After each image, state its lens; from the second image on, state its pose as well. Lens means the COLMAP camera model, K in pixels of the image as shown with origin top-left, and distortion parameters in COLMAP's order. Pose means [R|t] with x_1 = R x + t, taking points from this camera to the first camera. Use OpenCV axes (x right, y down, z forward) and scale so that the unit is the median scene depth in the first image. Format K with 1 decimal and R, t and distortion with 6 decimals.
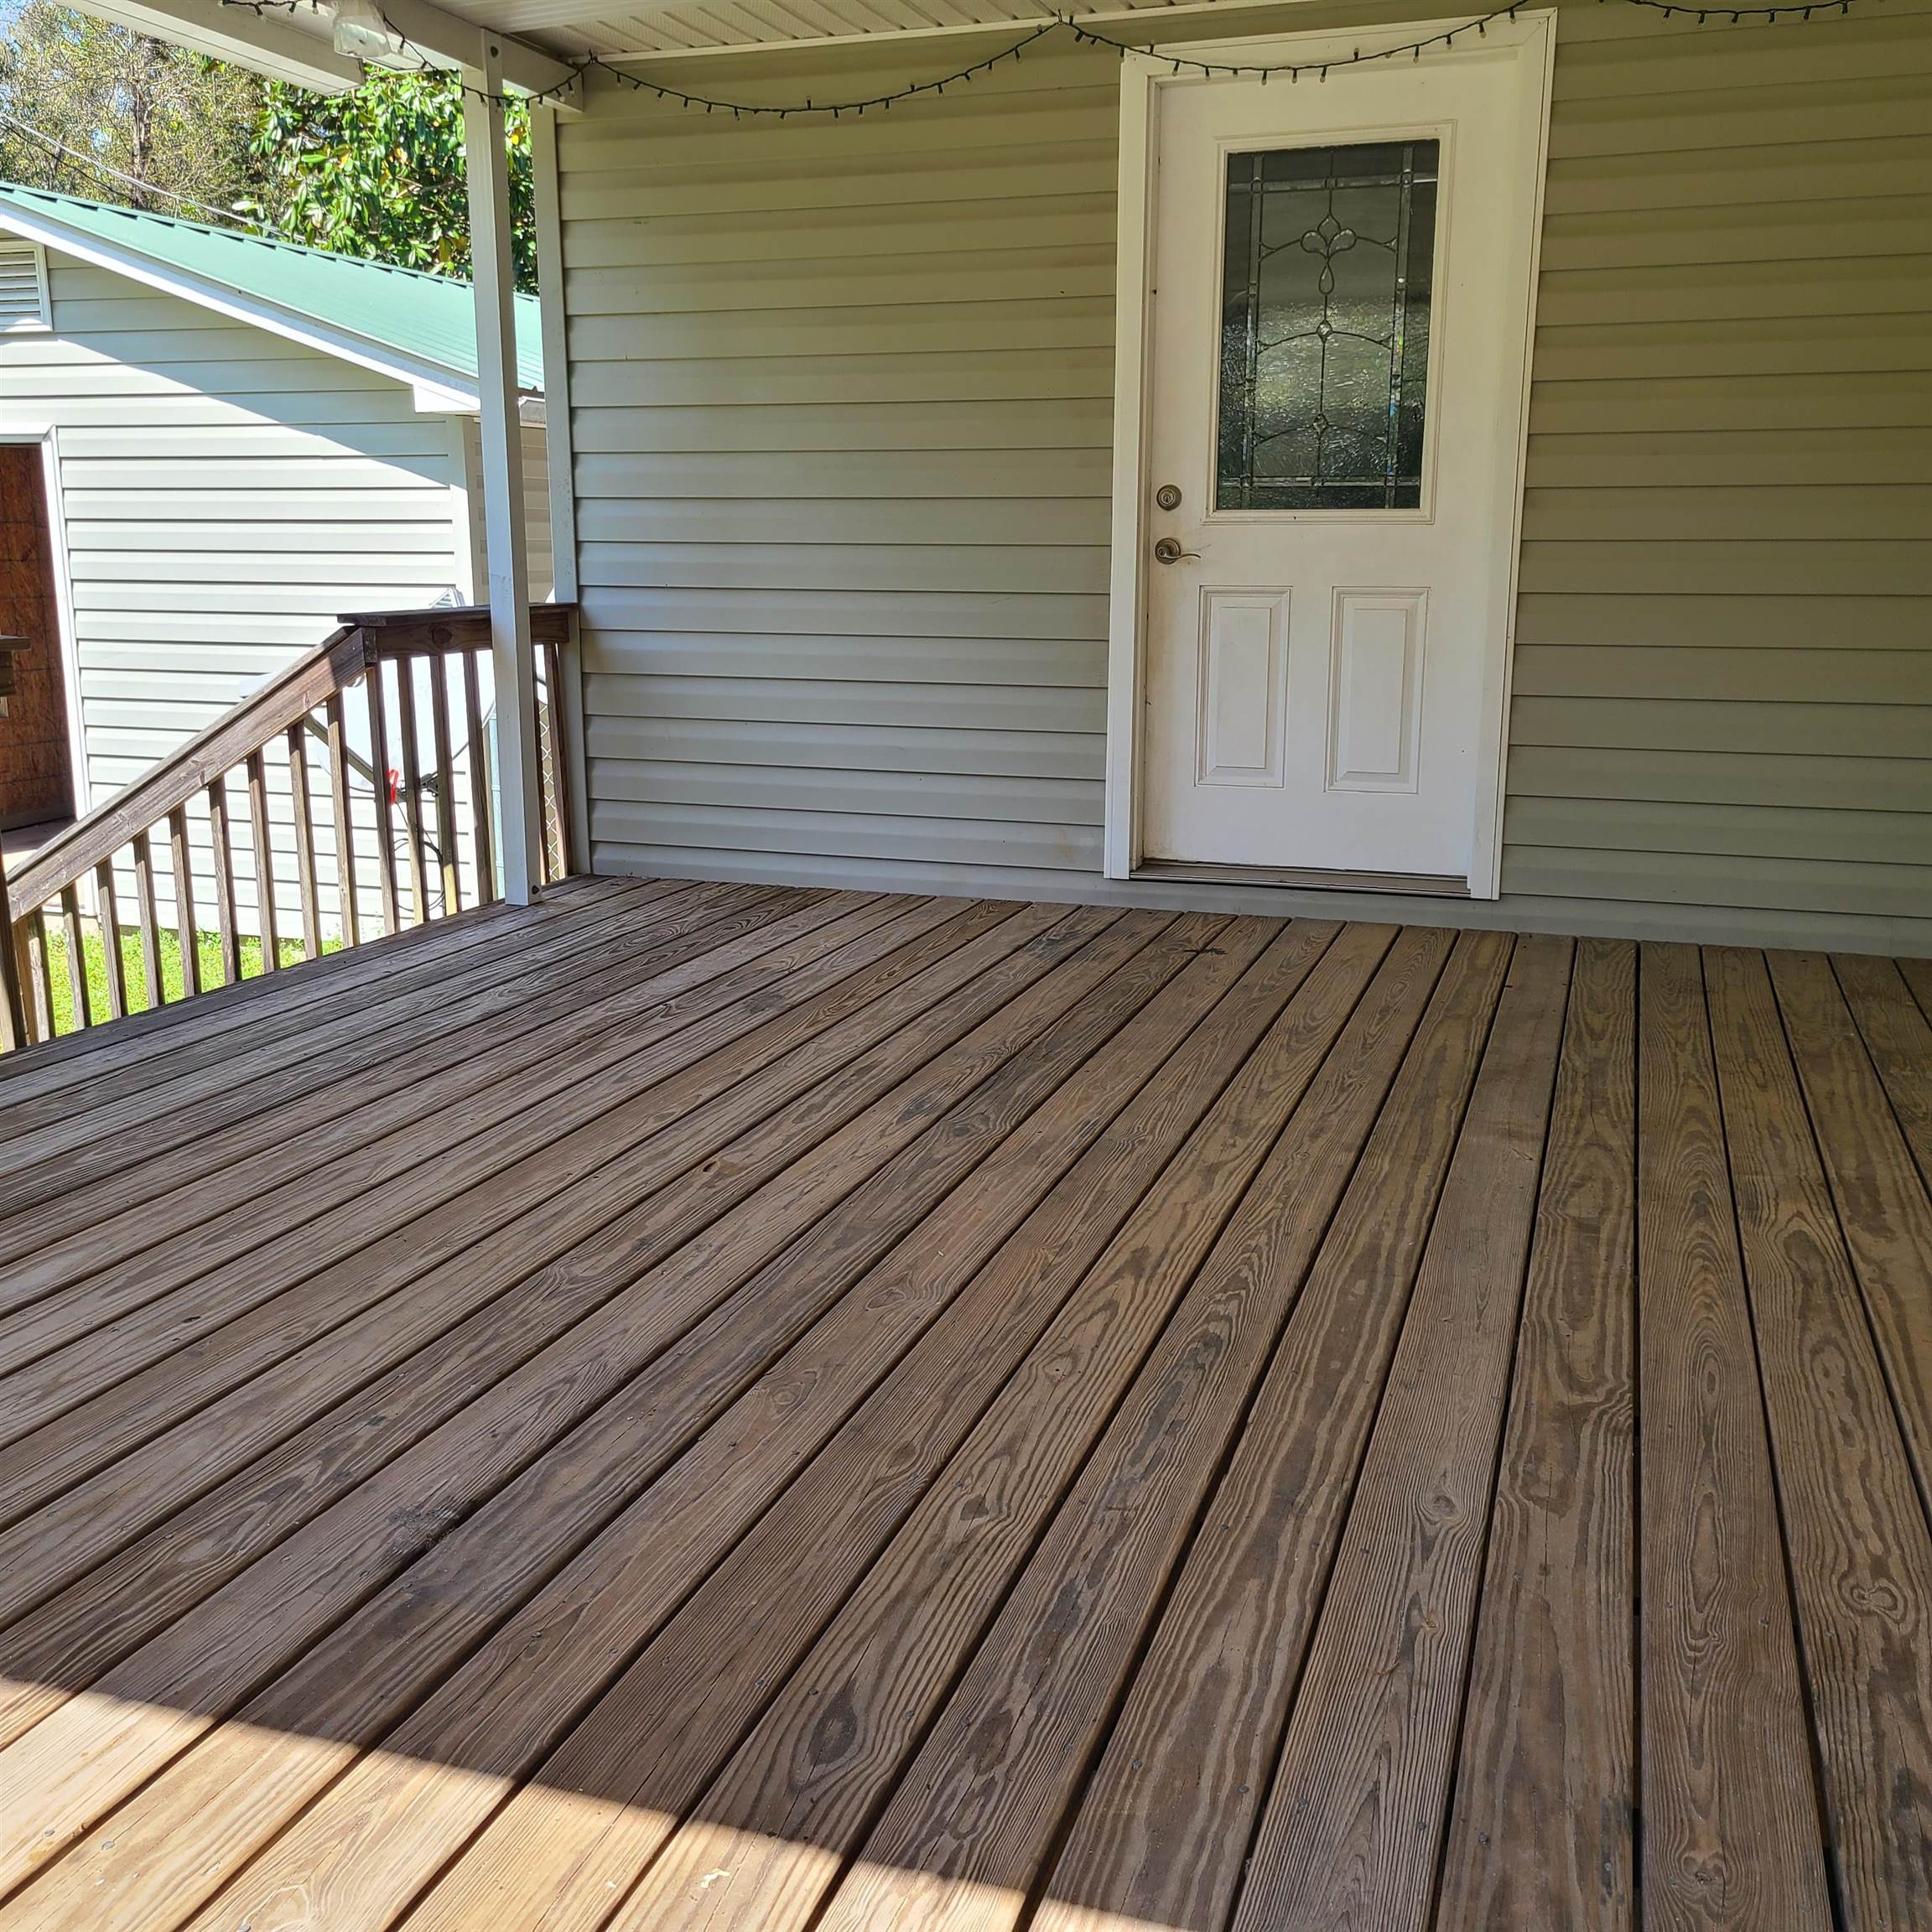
lens RADIAL K [[1928.6, 0, 968.1], [0, 1928.6, 960.6], [0, 0, 1]] dist [0.039993, 0.000000]
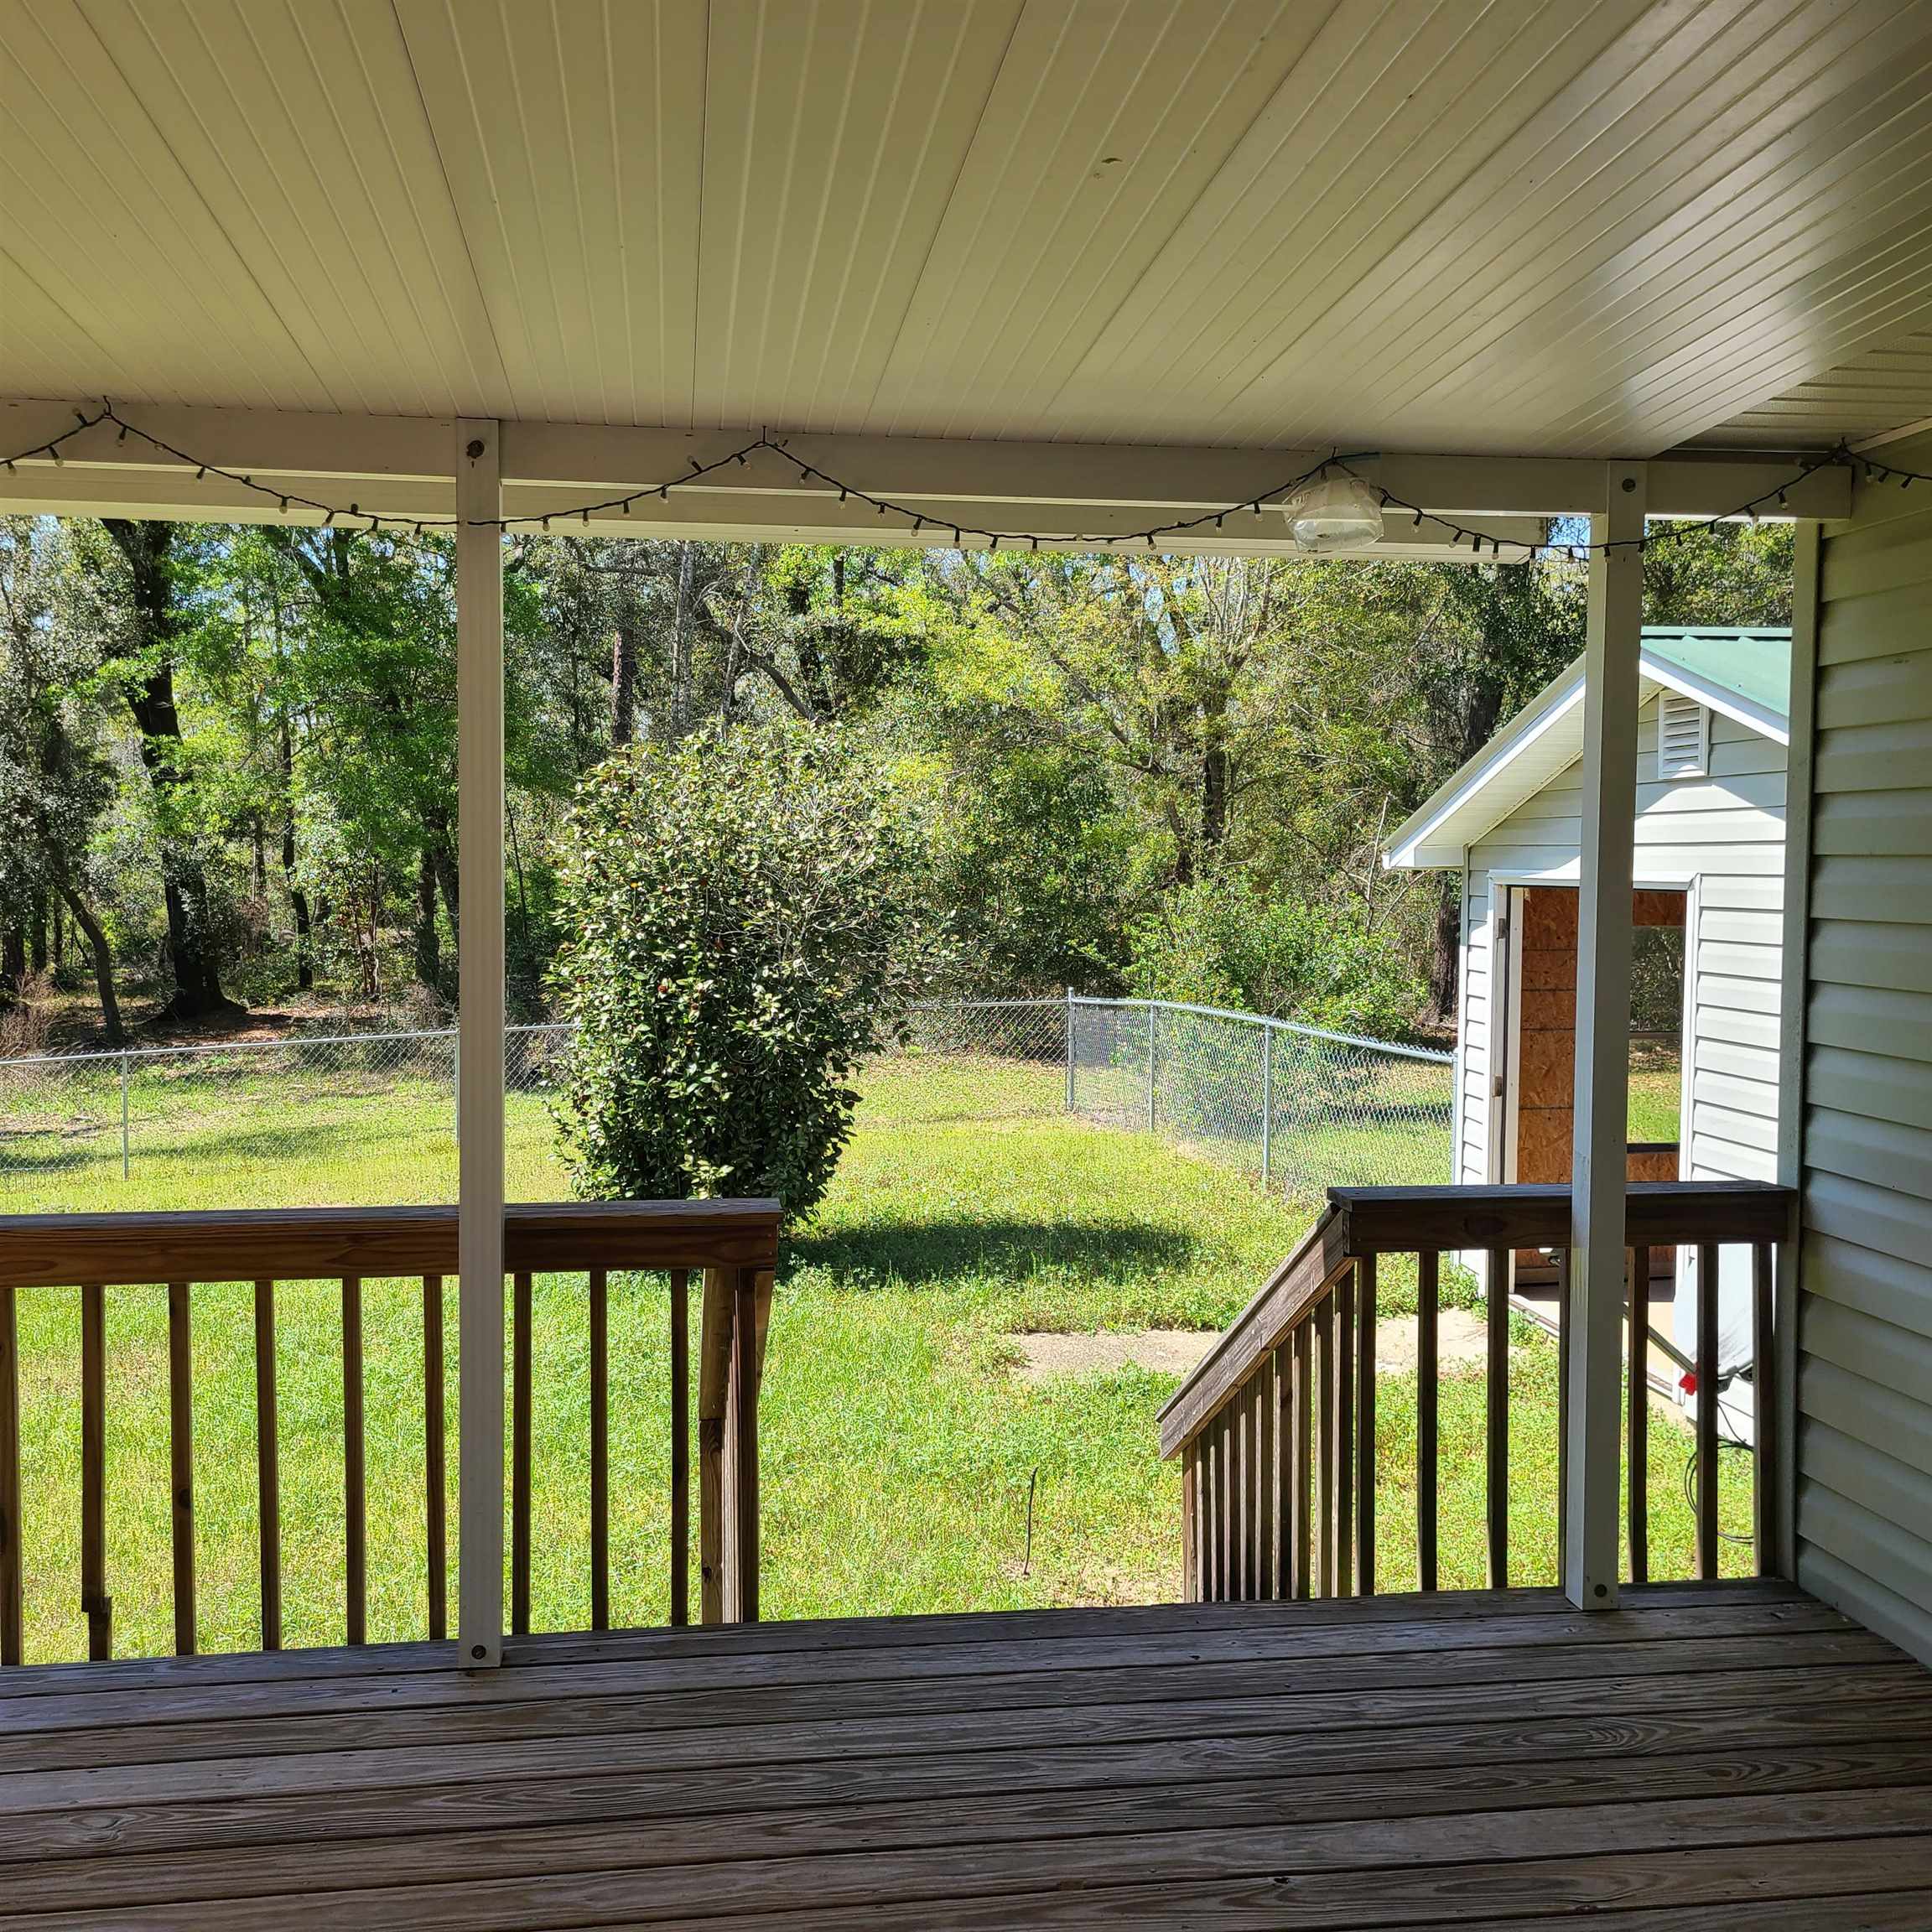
lens RADIAL K [[1928.6, 0, 979.8], [0, 1928.6, 967.2], [0, 0, 1]] dist [0.039993, 0.000000]
pose [[0.443078, 0.051541, -0.895000, 0.420402], [-0.193535, 0.980304, -0.039359, -0.264027], [0.875343, 0.190653, 0.444326, 0.618696]]
